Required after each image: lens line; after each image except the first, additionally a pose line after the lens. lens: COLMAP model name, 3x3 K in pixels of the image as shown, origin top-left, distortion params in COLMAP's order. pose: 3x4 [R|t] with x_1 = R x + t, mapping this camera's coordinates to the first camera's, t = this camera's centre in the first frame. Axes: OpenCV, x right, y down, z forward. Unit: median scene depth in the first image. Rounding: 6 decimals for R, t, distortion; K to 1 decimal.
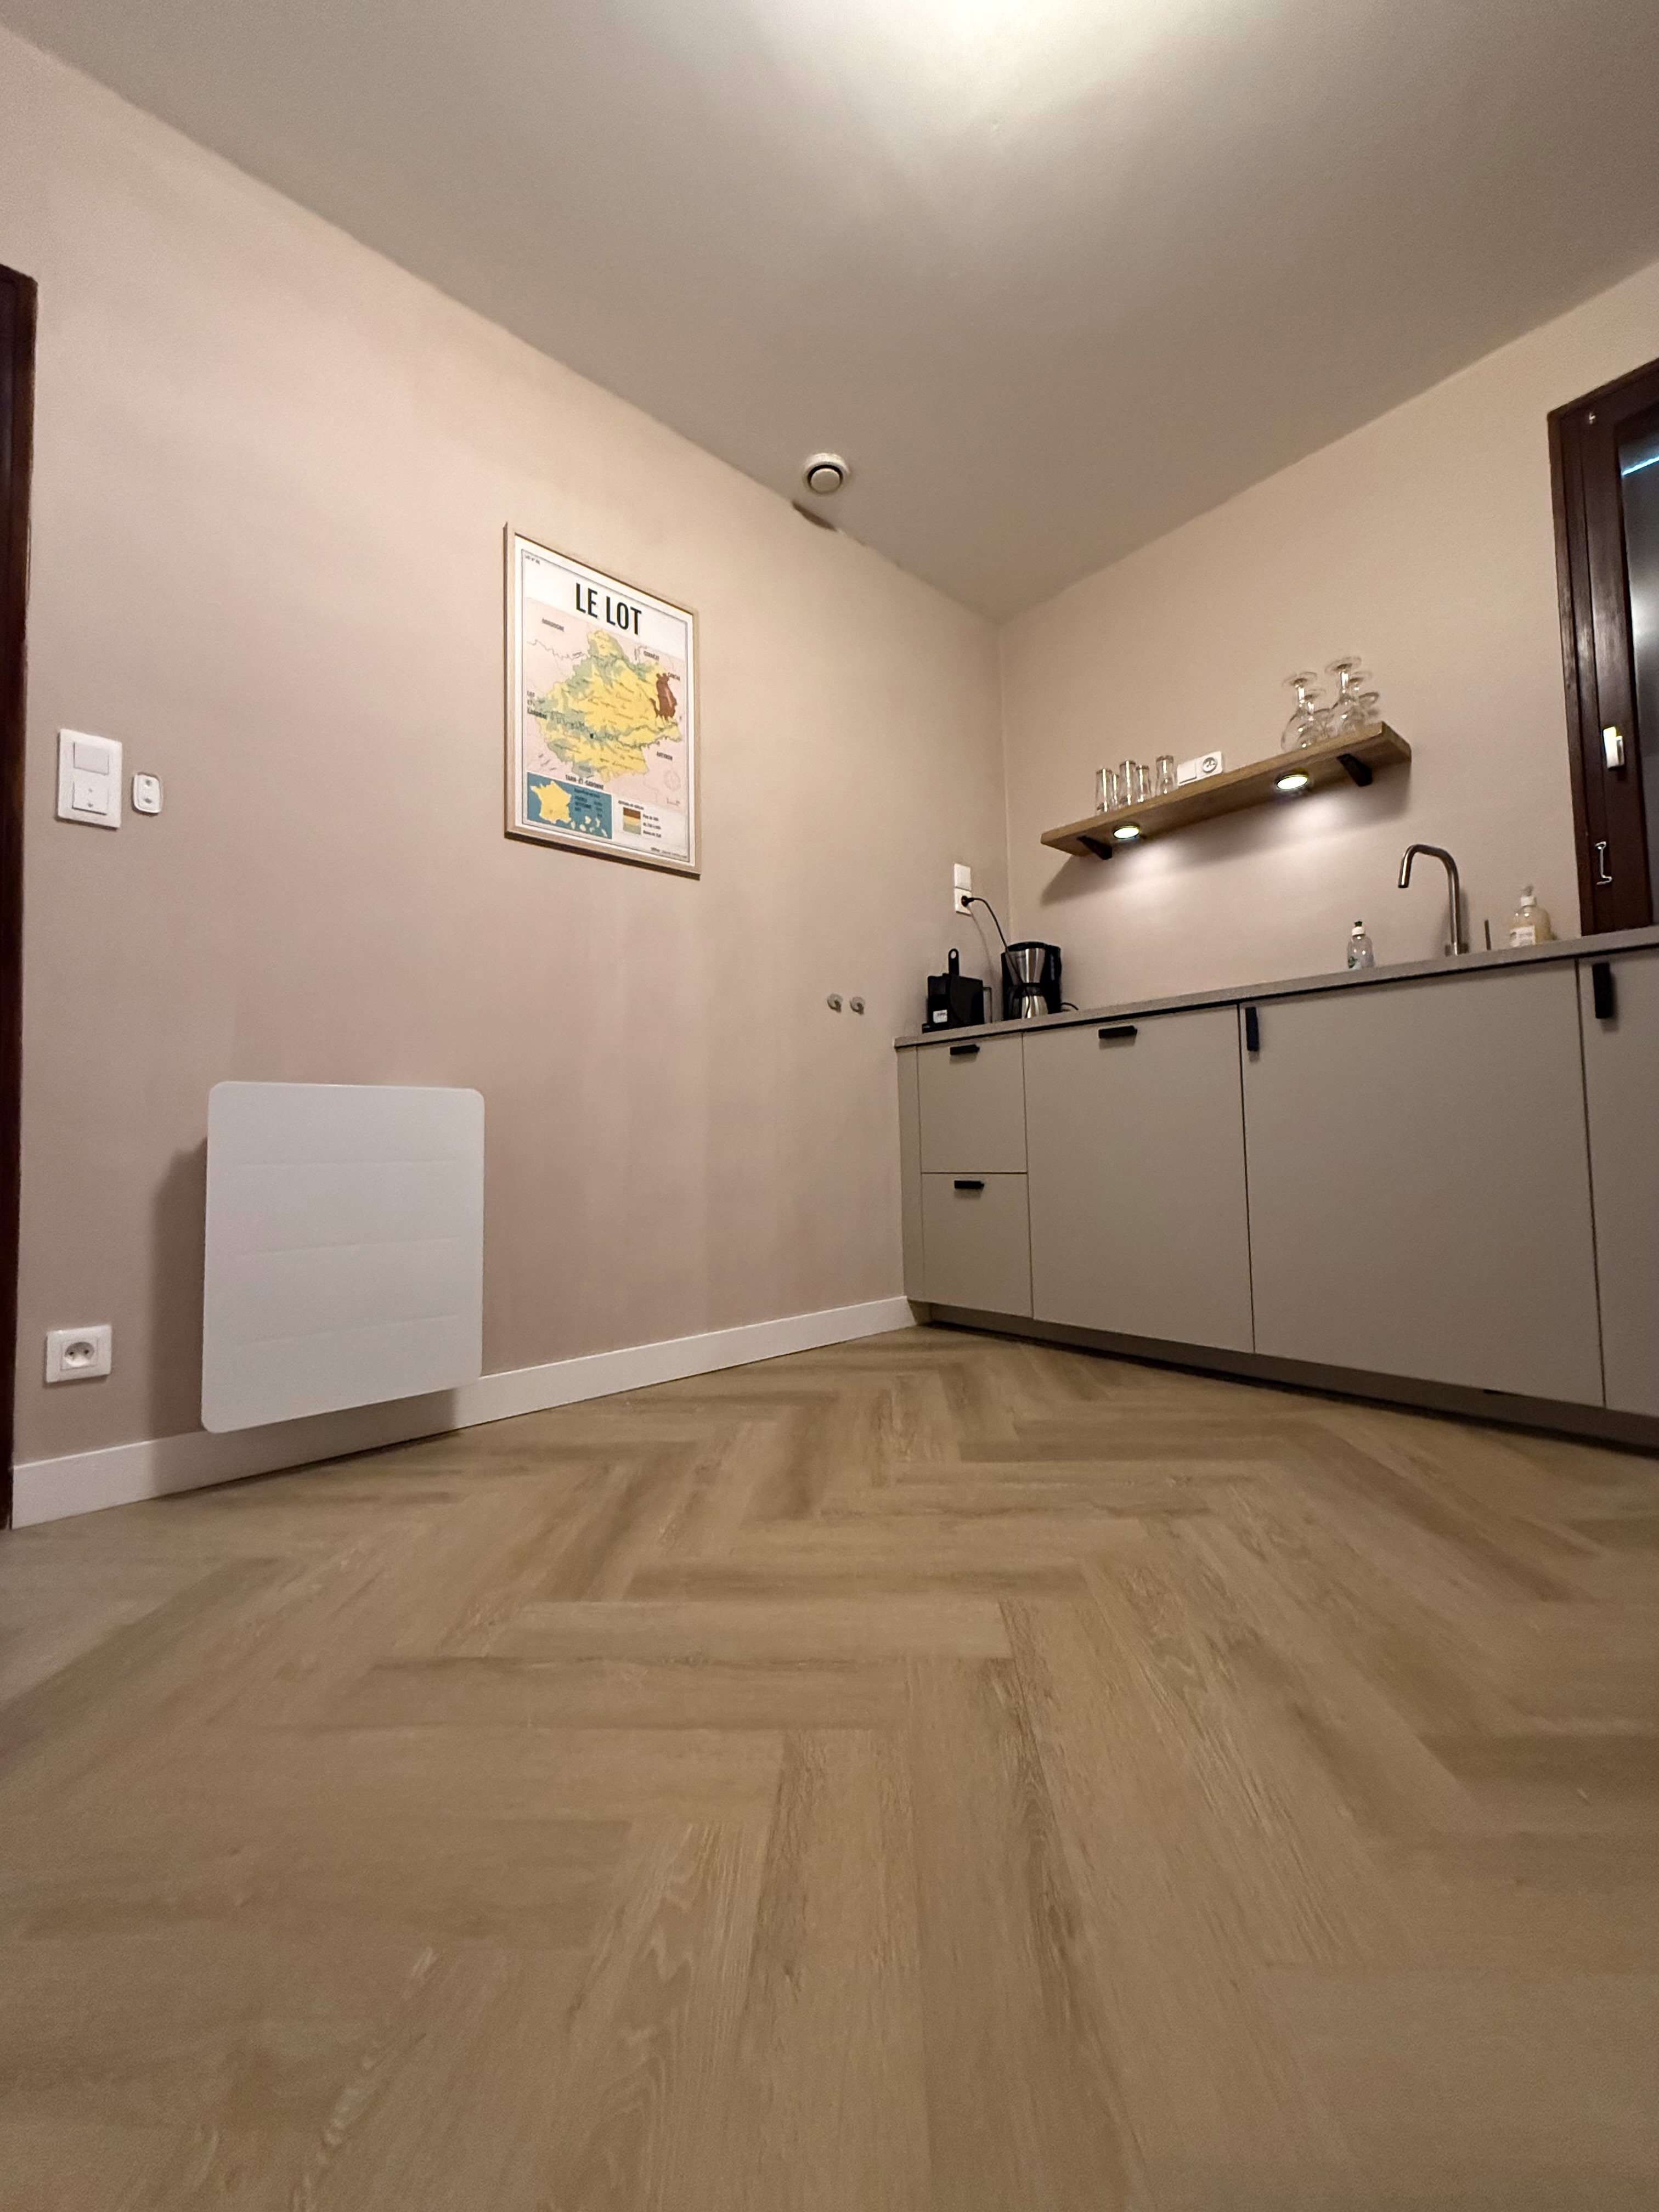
lens RADIAL K [[892.2, 0, 845.6], [0, 892.2, 1110.1], [0, 0, 1]] dist [0.008804, -0.006951]
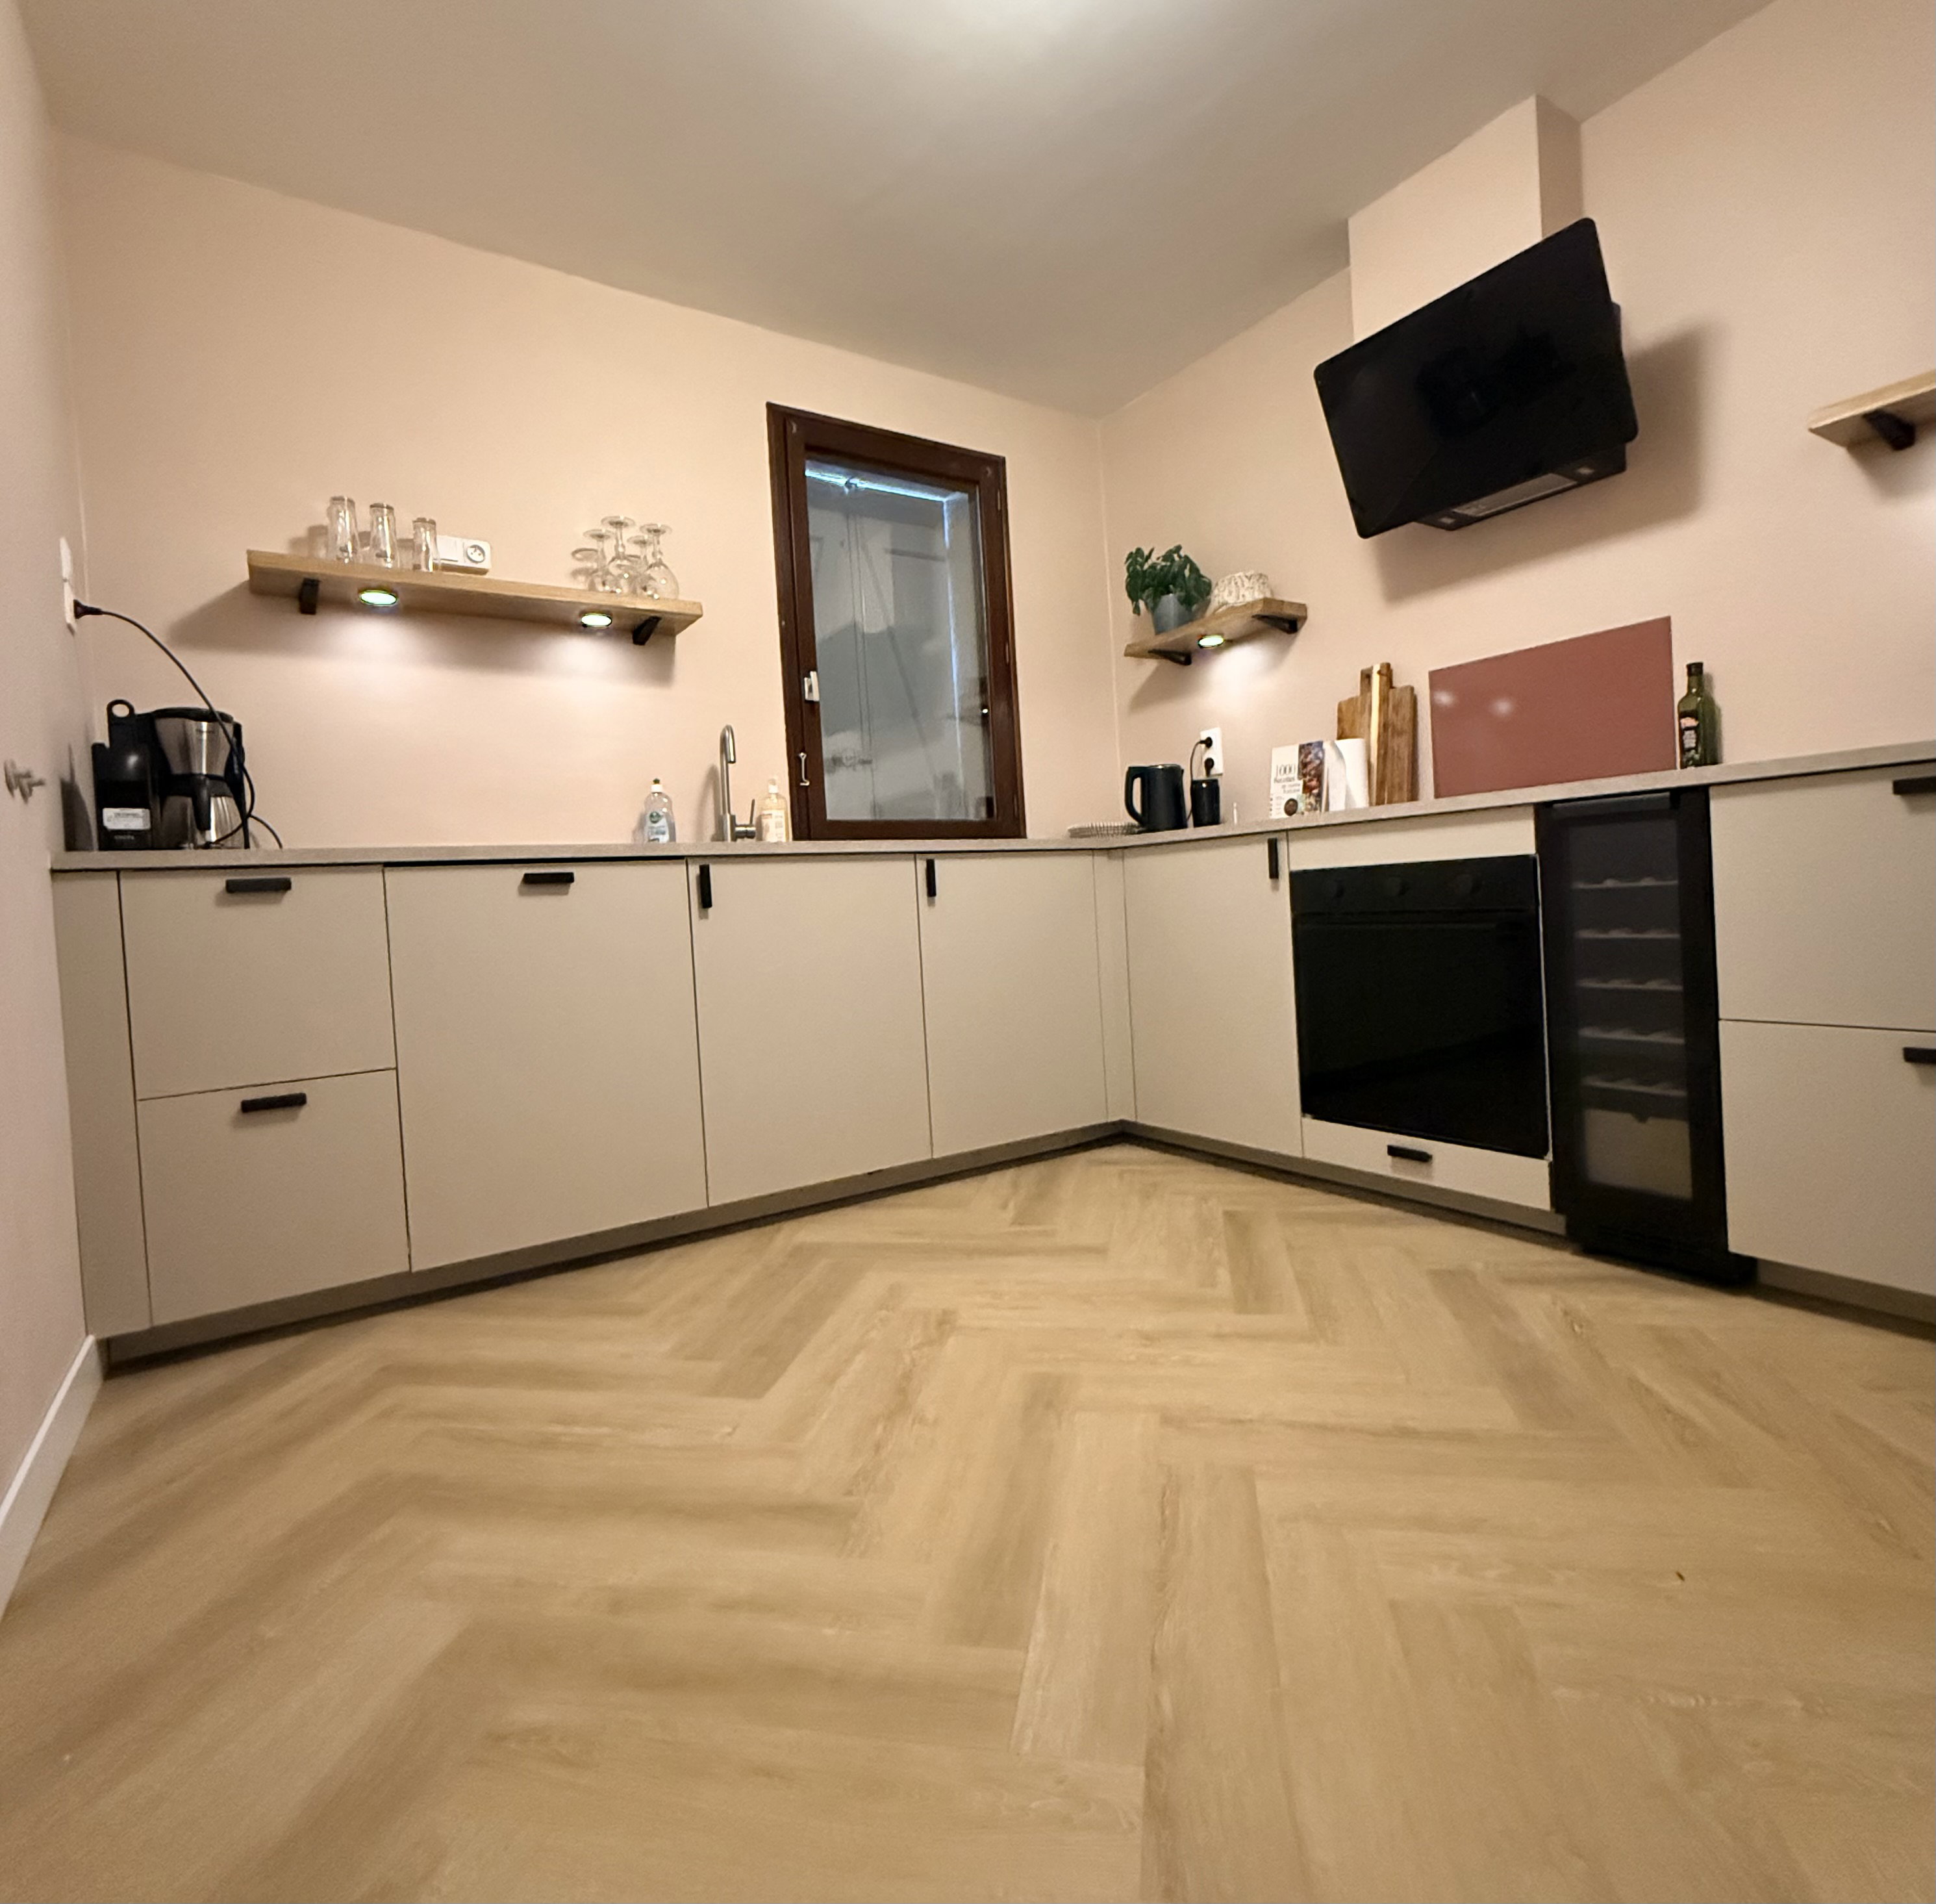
lens RADIAL K [[1053.9, 0, 968.0], [0, 1053.9, 952.0], [0, 0, 1]] dist [-0.019593, -0.000226]
pose [[0.130192, -0.030332, 0.991025, -0.897590], [0.013228, 0.999496, 0.028854, -0.062606], [-0.991401, 0.009353, 0.130528, 0.735294]]
